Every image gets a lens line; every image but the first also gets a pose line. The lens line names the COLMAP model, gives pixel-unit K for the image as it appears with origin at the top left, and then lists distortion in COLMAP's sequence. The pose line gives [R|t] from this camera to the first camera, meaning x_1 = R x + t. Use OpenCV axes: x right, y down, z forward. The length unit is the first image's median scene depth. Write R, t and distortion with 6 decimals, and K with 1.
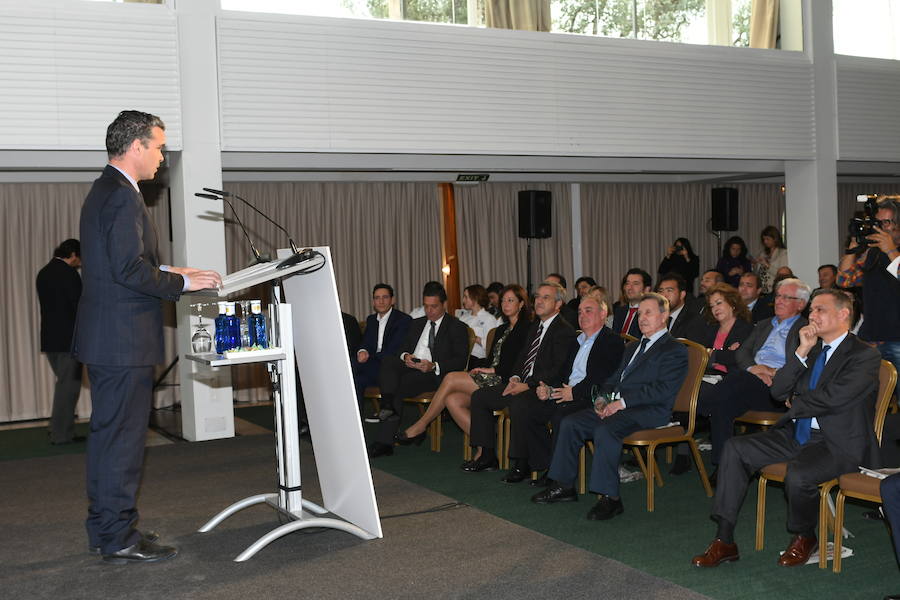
lens RADIAL K [[1104.1, 0, 450.0], [0, 1104.1, 300.0], [0, 0, 1]] dist [-0.002857, -0.005094]
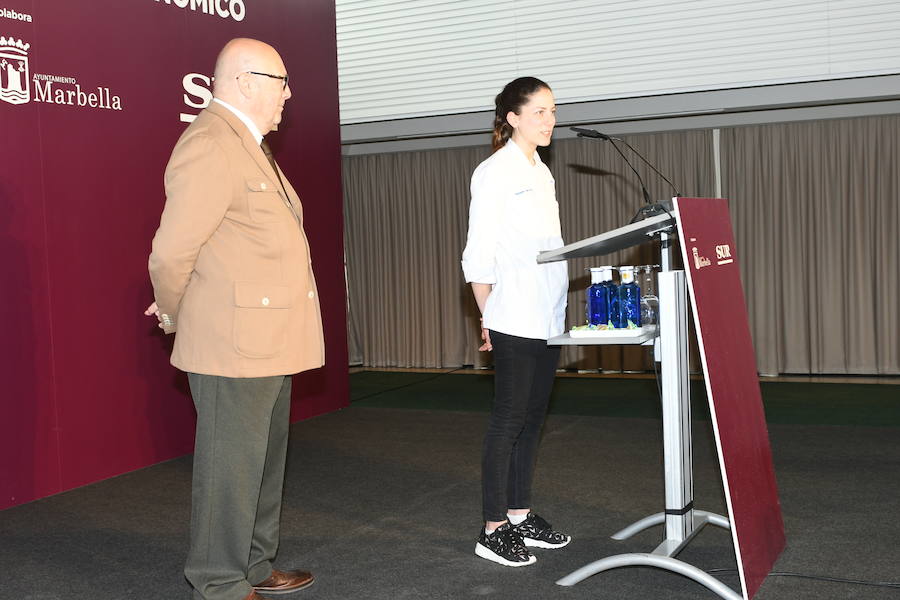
lens RADIAL K [[1116.5, 0, 450.0], [0, 1116.5, 300.0], [0, 0, 1]] dist [-0.020179, 0.004279]
pose [[0.595618, 0.063854, -0.800726, 0.218836], [-0.016240, 0.997589, 0.067472, -0.015517], [0.803103, -0.027184, 0.595219, 0.238145]]
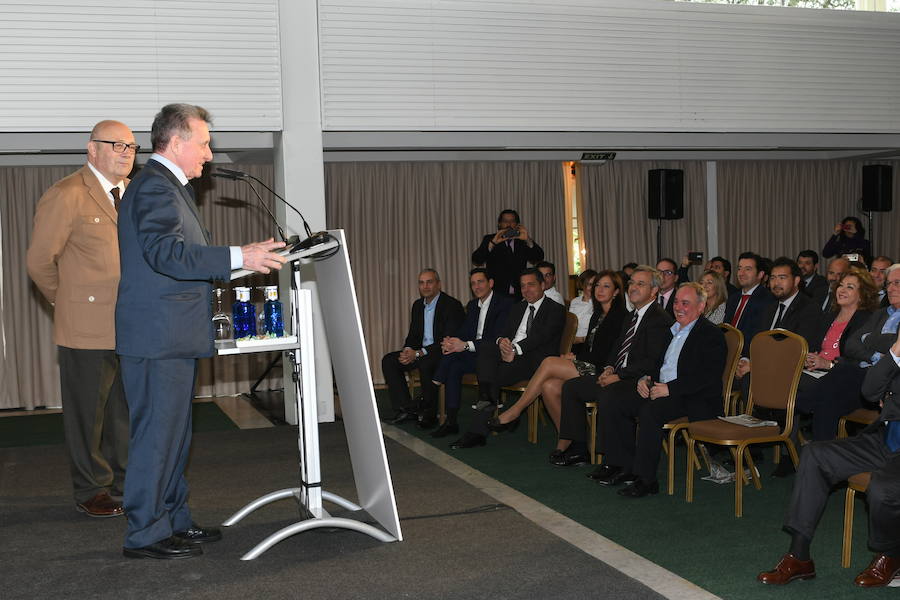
lens RADIAL K [[1116.5, 0, 450.0], [0, 1116.5, 300.0], [0, 0, 1]] dist [-0.020179, 0.004279]
pose [[0.989257, 0.010667, -0.145795, 0.064624], [-0.008231, 0.999816, 0.017302, -0.003121], [0.145953, -0.015916, 0.989164, 0.041020]]
